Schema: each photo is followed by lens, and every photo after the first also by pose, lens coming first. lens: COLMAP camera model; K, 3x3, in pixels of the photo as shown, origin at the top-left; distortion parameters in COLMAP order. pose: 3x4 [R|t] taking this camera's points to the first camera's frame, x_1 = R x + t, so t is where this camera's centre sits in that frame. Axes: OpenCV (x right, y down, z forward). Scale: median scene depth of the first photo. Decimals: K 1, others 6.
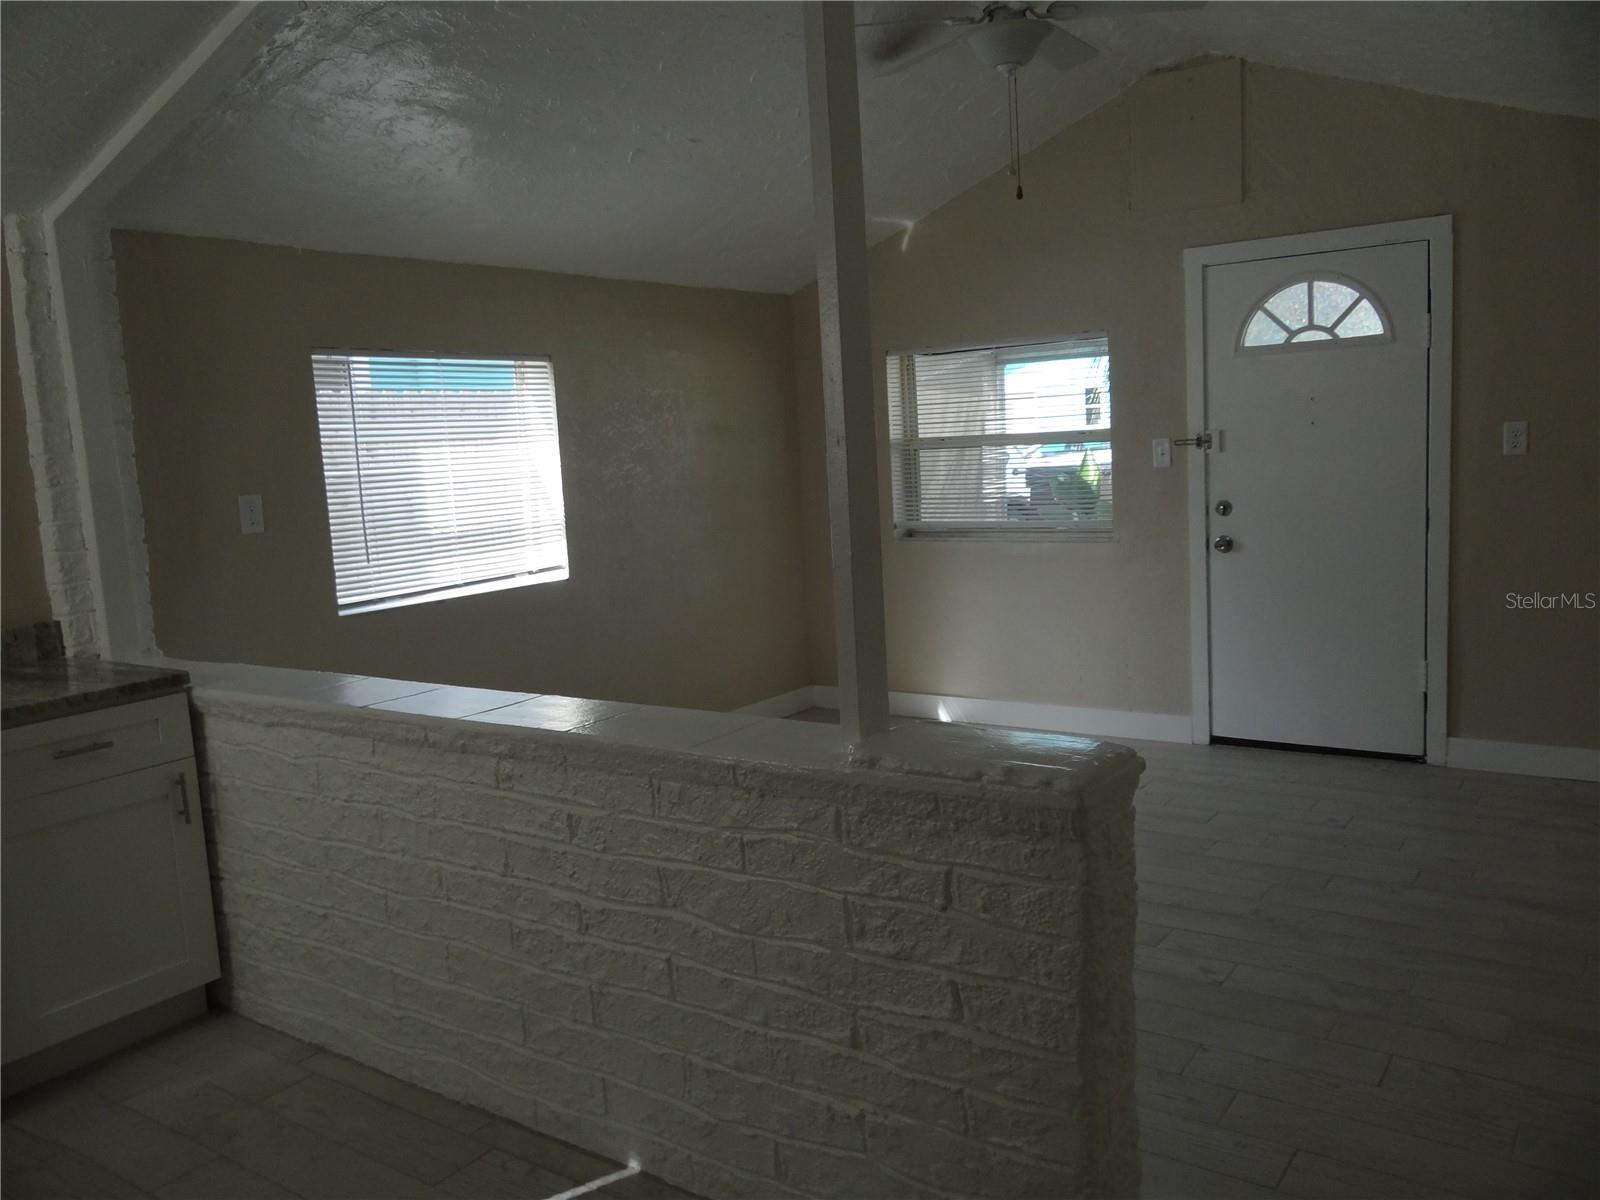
lens RADIAL K [[1271.8, 0, 801.3], [0, 1271.8, 593.7], [0, 0, 1]] dist [-0.008385, 0.003071]
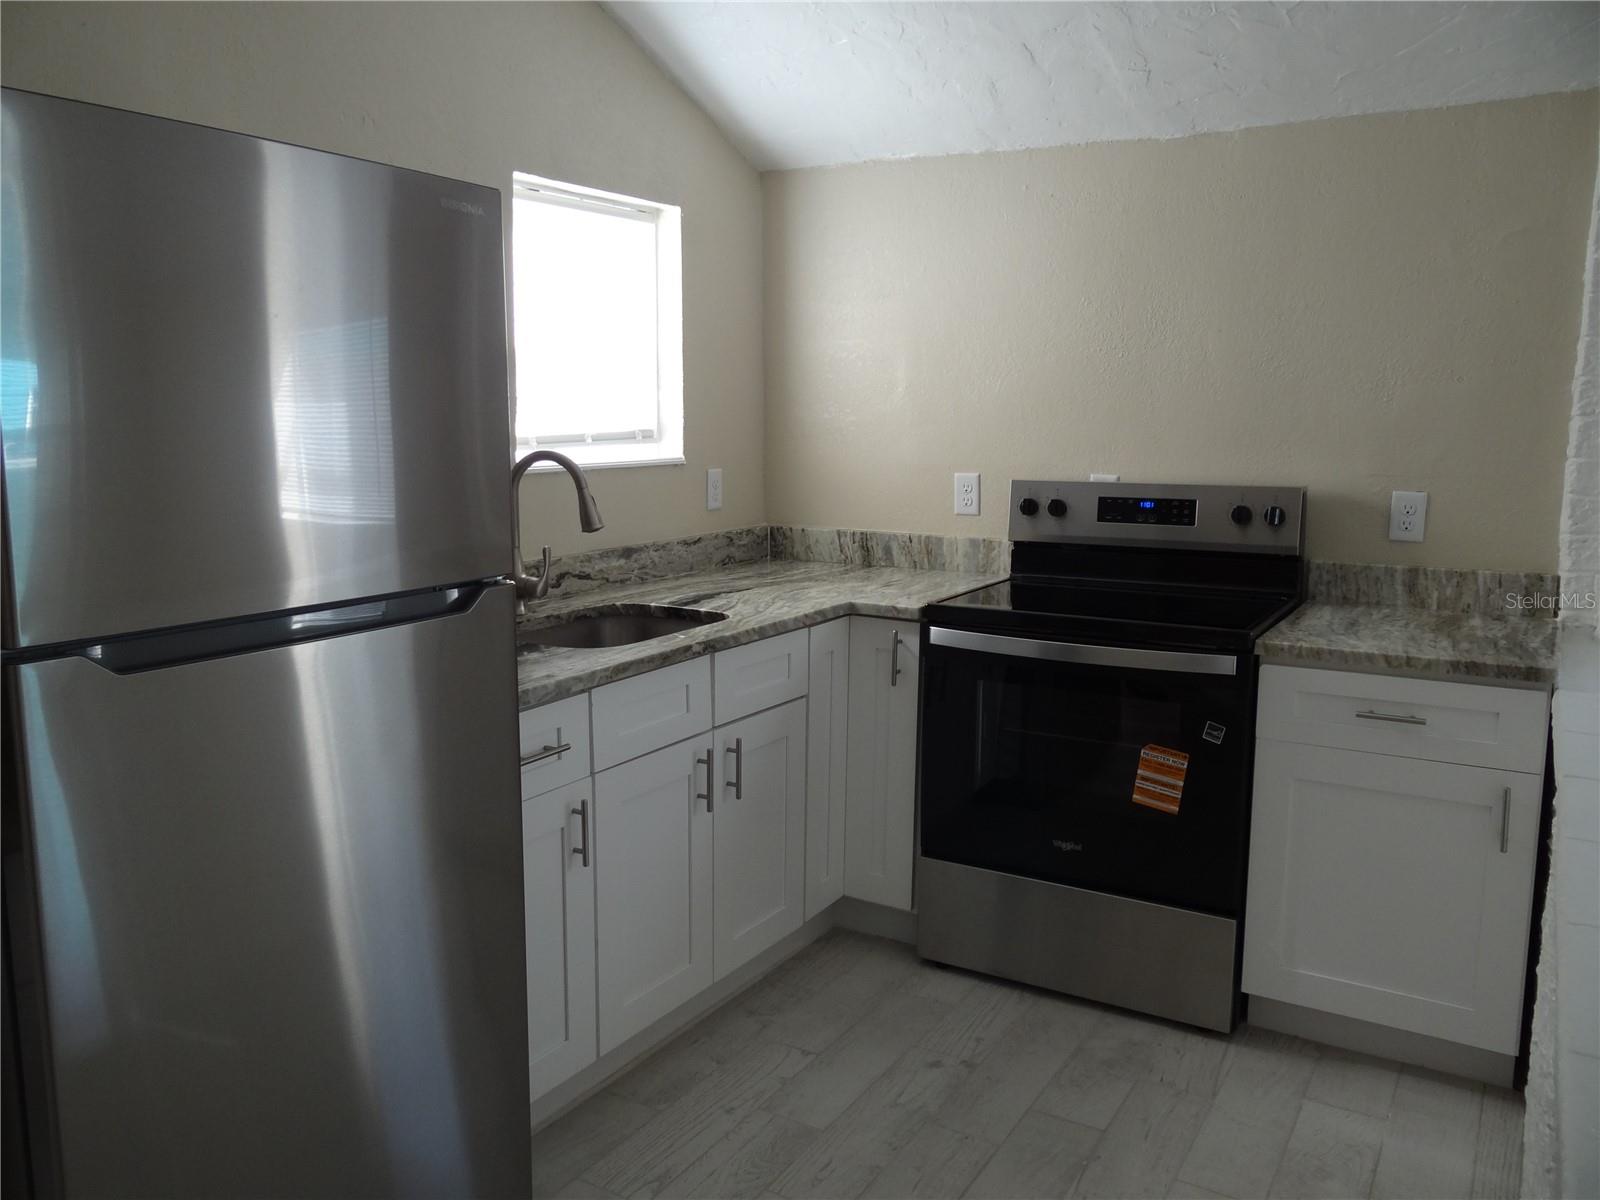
lens RADIAL K [[1271.8, 0, 793.0], [0, 1271.8, 602.2], [0, 0, 1]] dist [-0.008385, 0.003071]
pose [[0.070457, 0.207978, -0.975593, 0.147662], [-0.132951, 0.971255, 0.197452, -0.044154], [0.988615, 0.115794, 0.096083, 0.306615]]
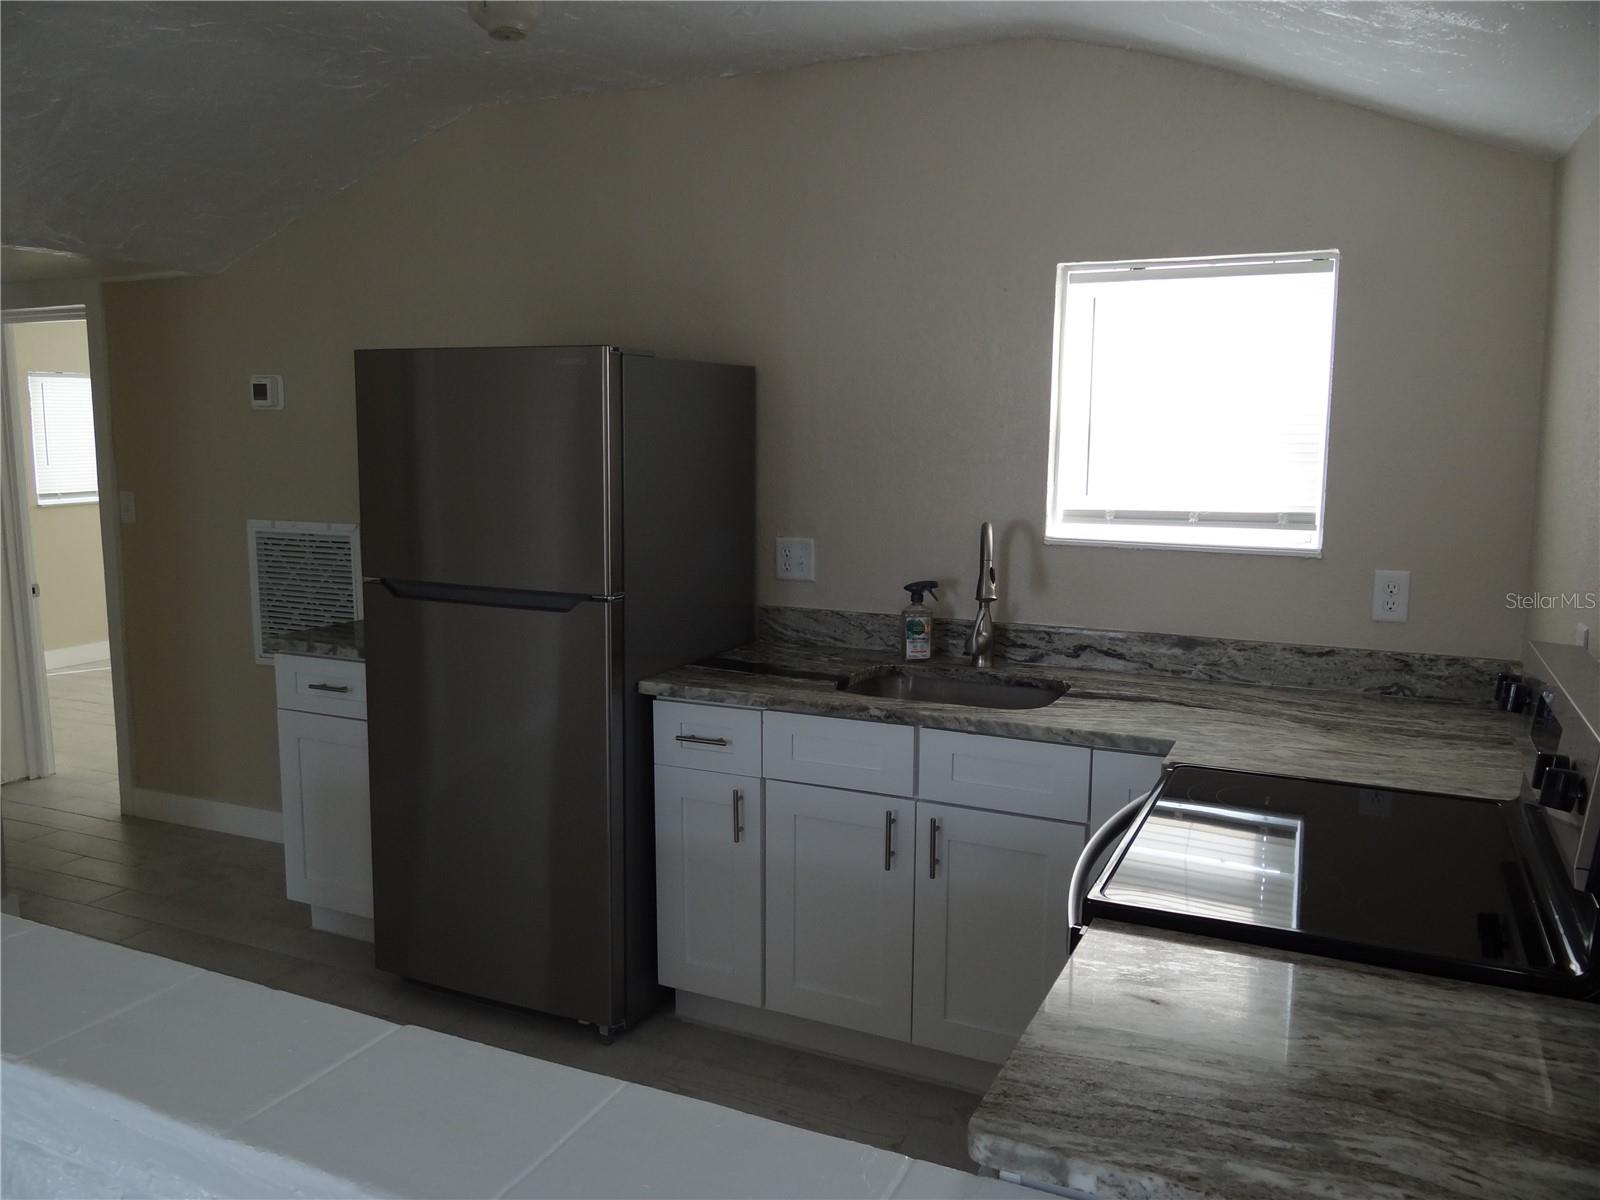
lens RADIAL K [[1271.8, 0, 788.6], [0, 1271.8, 602.5], [0, 0, 1]] dist [-0.008385, 0.003071]
pose [[-0.985592, 0.071573, -0.153253, -0.330954], [0.027277, 0.961456, 0.273604, -0.137082], [0.166929, 0.265481, -0.949555, 0.961258]]
